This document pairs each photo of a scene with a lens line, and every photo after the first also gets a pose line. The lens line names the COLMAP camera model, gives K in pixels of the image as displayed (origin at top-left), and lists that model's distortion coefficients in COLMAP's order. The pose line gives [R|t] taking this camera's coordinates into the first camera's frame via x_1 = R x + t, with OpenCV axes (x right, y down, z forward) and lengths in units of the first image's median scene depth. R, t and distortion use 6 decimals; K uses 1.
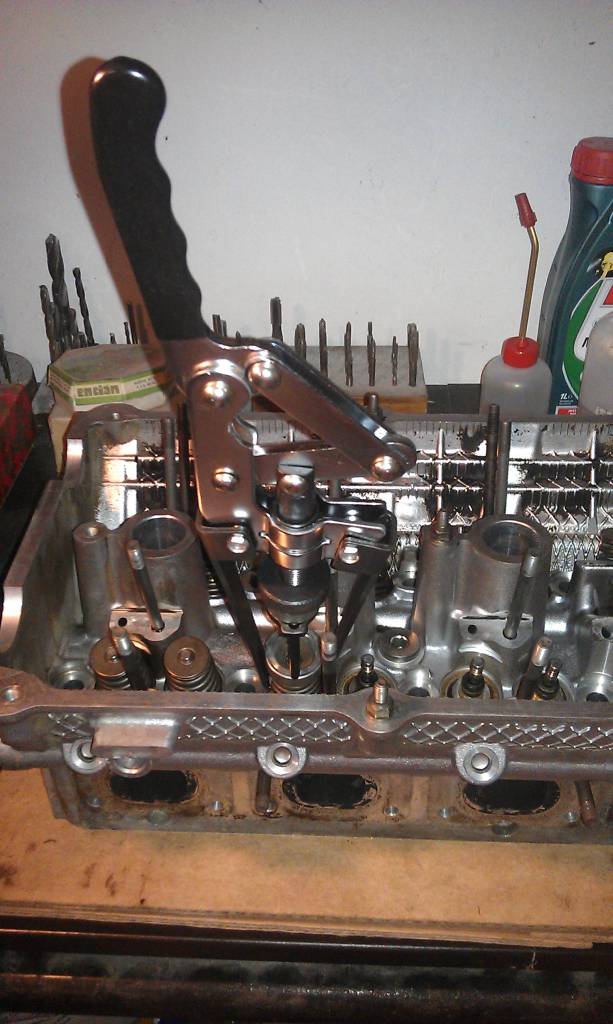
lens RADIAL K [[1004.0, 0, 284.8], [0, 1004.0, 510.2], [0, 0, 1]] dist [0.081894, -0.367210]
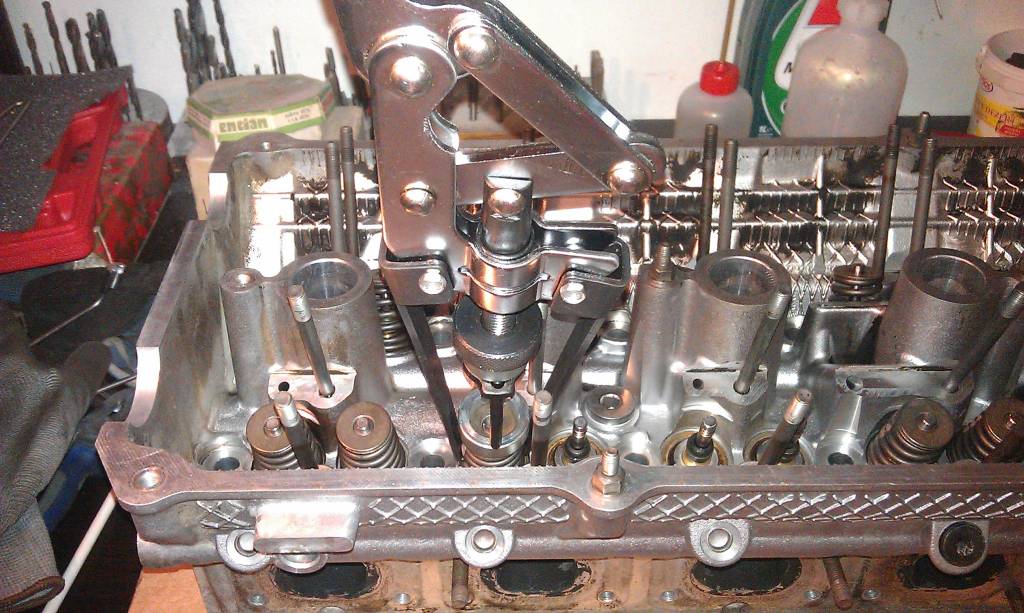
lens RADIAL K [[1004.0, 0, 504.0], [0, 1004.0, 323.4], [0, 0, 1]] dist [0.081894, -0.367210]
pose [[0.997427, -0.022940, 0.067921, -0.035065], [0.019763, 0.998696, 0.047075, 0.022883], [-0.068913, -0.045611, 0.996579, 0.158605]]
